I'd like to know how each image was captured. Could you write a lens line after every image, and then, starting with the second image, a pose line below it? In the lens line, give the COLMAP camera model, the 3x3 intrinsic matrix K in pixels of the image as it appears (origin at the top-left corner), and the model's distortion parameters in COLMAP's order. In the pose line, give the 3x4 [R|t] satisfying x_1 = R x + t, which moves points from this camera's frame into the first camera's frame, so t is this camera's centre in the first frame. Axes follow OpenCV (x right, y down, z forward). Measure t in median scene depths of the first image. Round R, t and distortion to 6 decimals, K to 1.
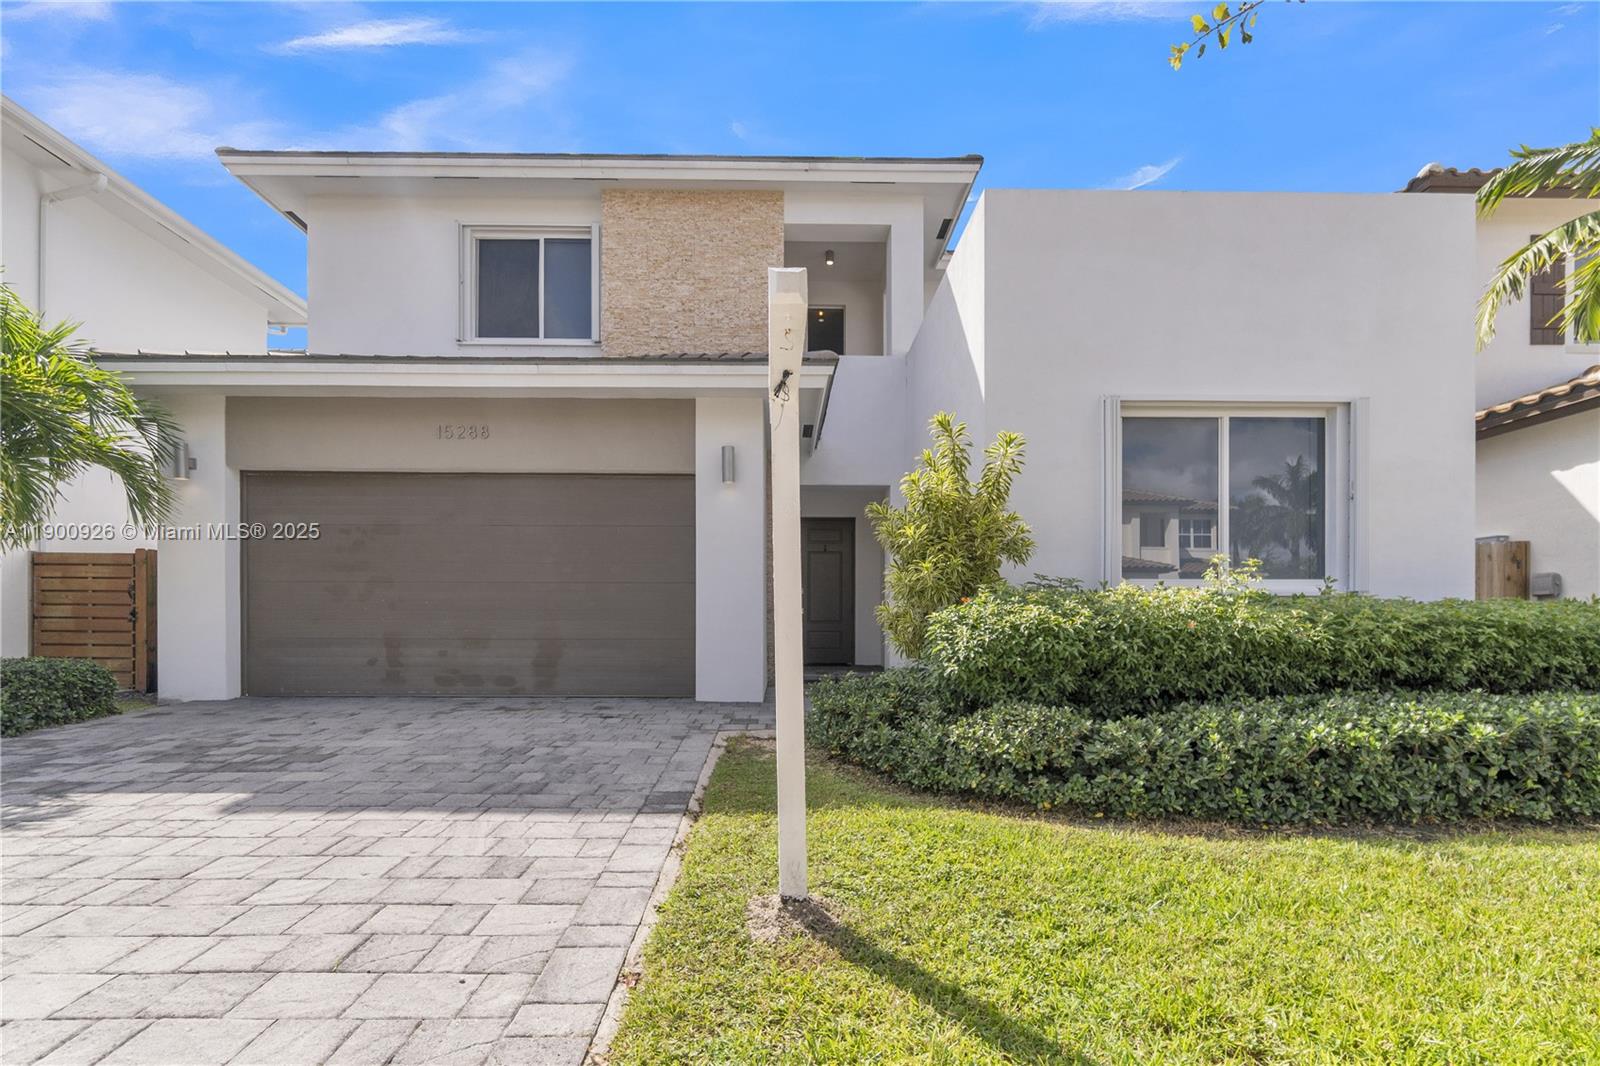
lens RADIAL K [[729.9, 0, 796.1], [0, 729.9, 613.7], [0, 0, 1]] dist [-0.001487, -0.000355]
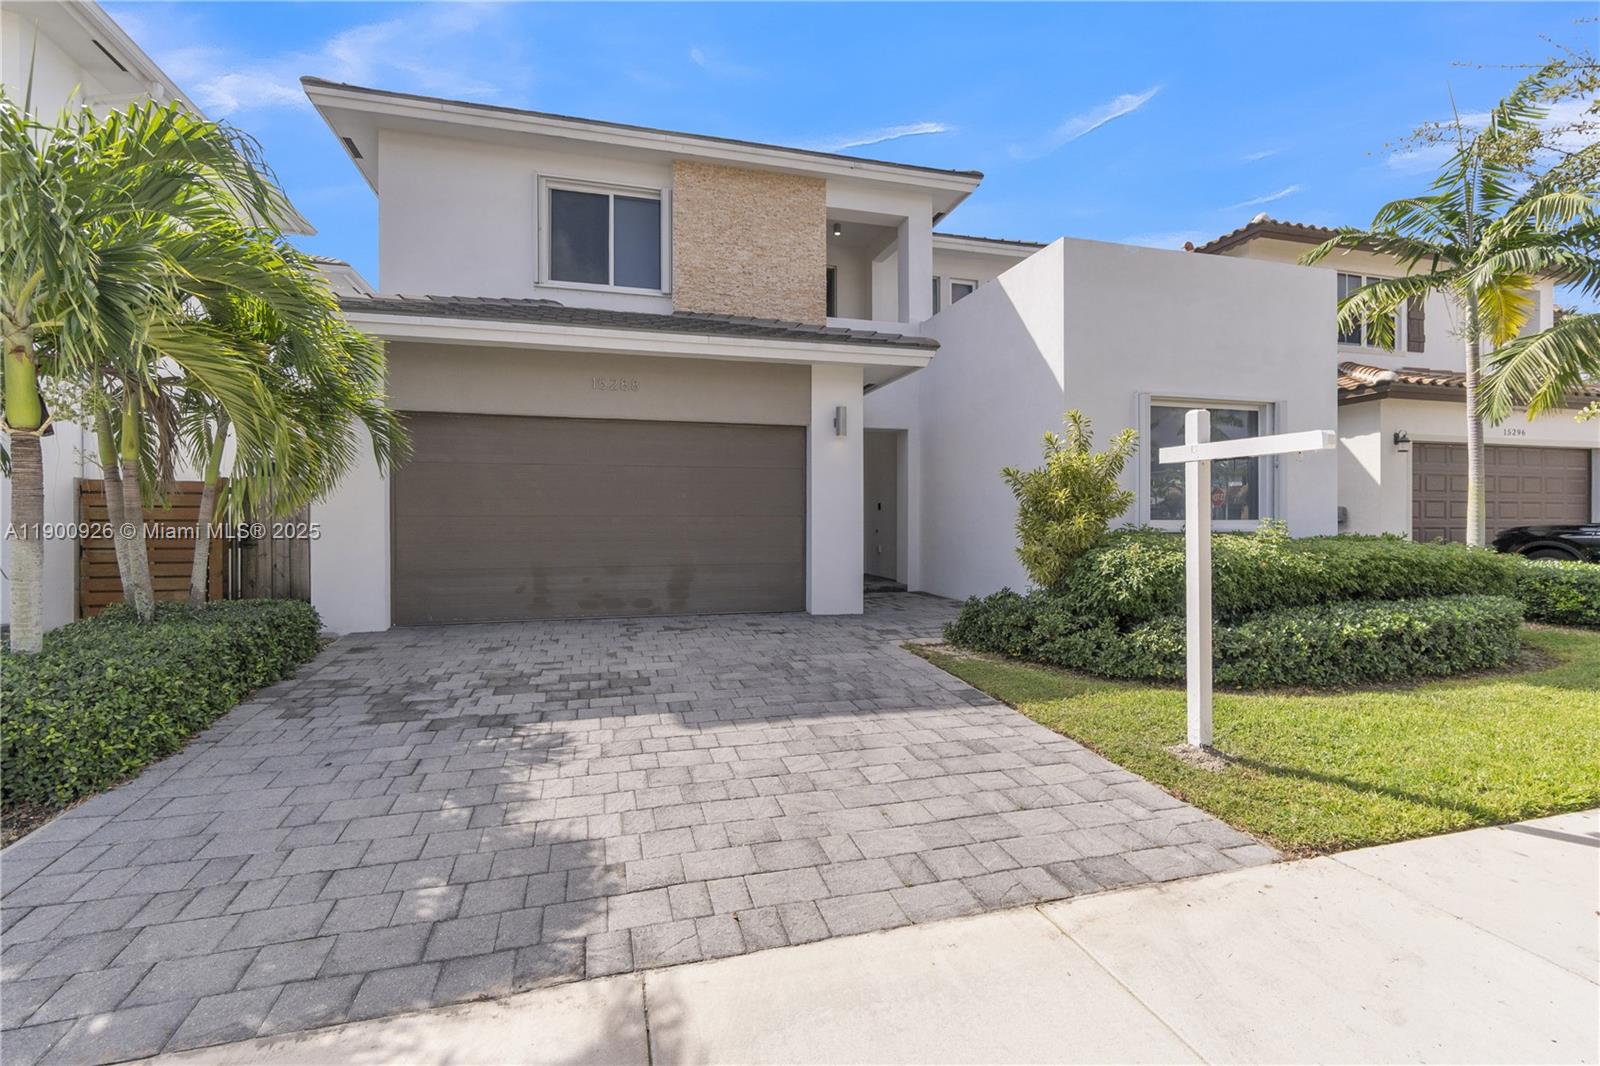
lens RADIAL K [[703.7, 0, 801.8], [0, 703.7, 504.9], [0, 0, 1]] dist [-0.001485, -0.000598]
pose [[0.967031, 0.002522, 0.254647, -0.440723], [-0.001859, 0.999994, -0.002846, -0.058015], [-0.254653, 0.002279, 0.967030, -0.123427]]
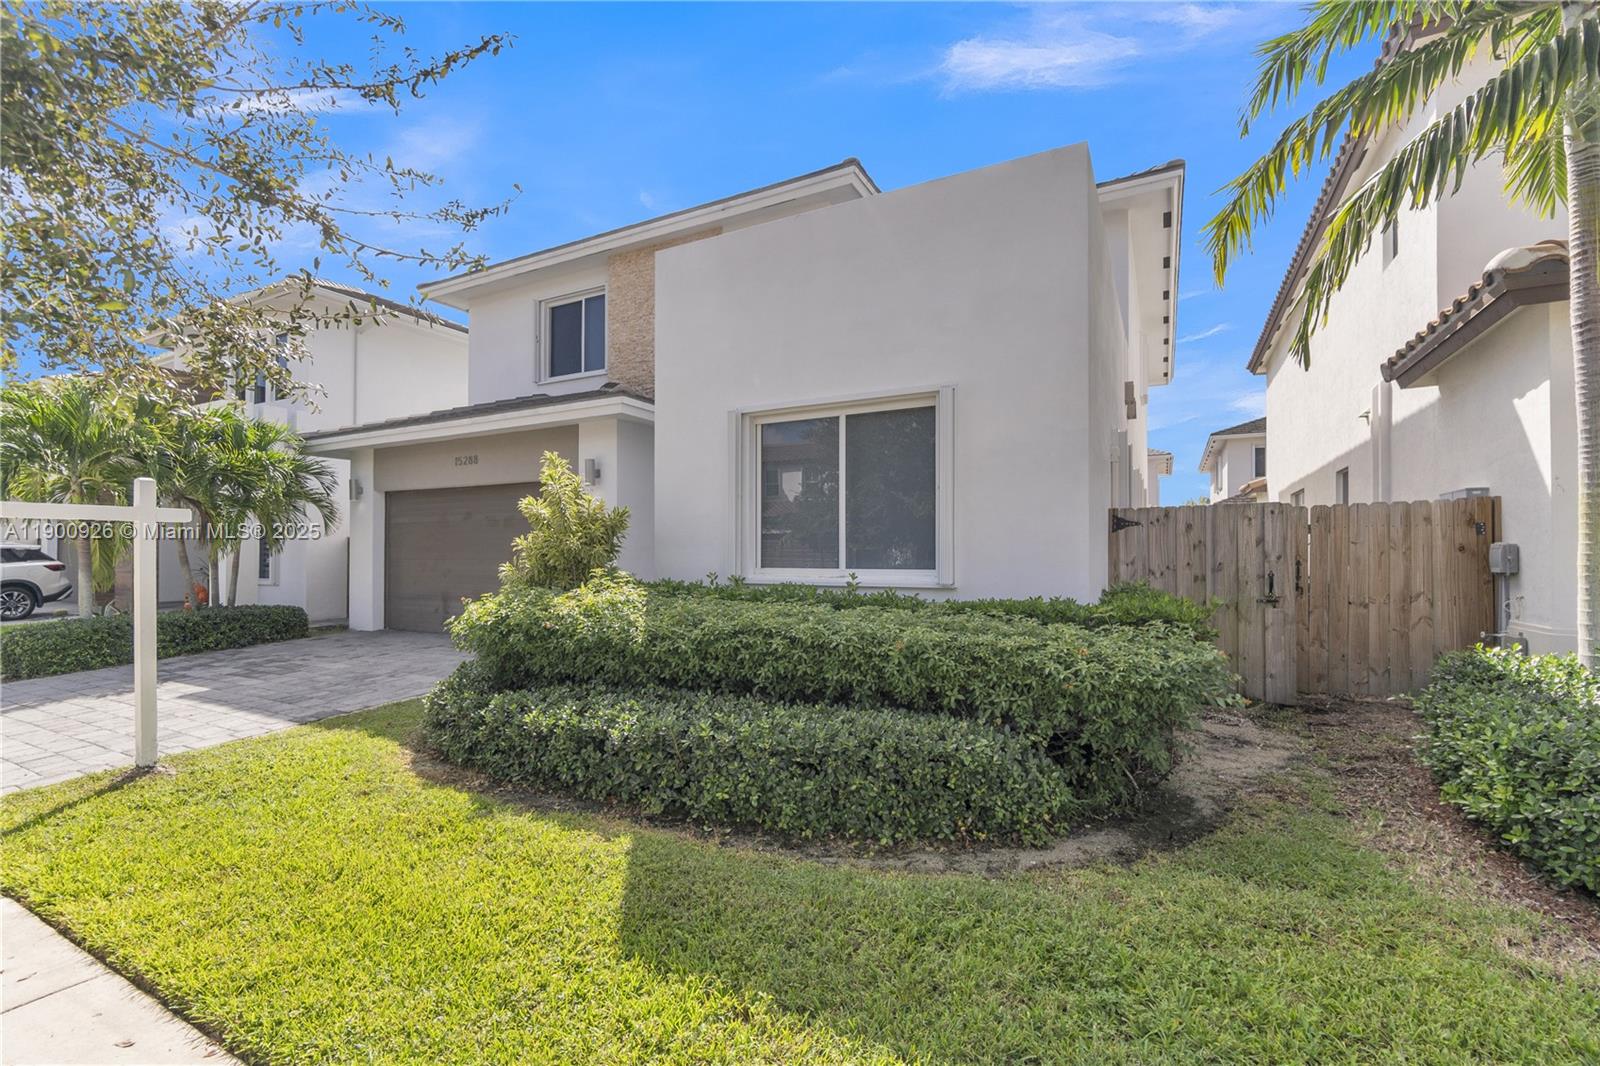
lens RADIAL K [[696.8, 0, 800.0], [0, 696.8, 533.0], [0, 0, 1]] dist [-0.001408, -0.000249]
pose [[0.874905, -0.016907, -0.483999, 0.819328], [0.012192, 0.999843, -0.012889, -0.070566], [0.484141, 0.005375, 0.874974, 0.072537]]
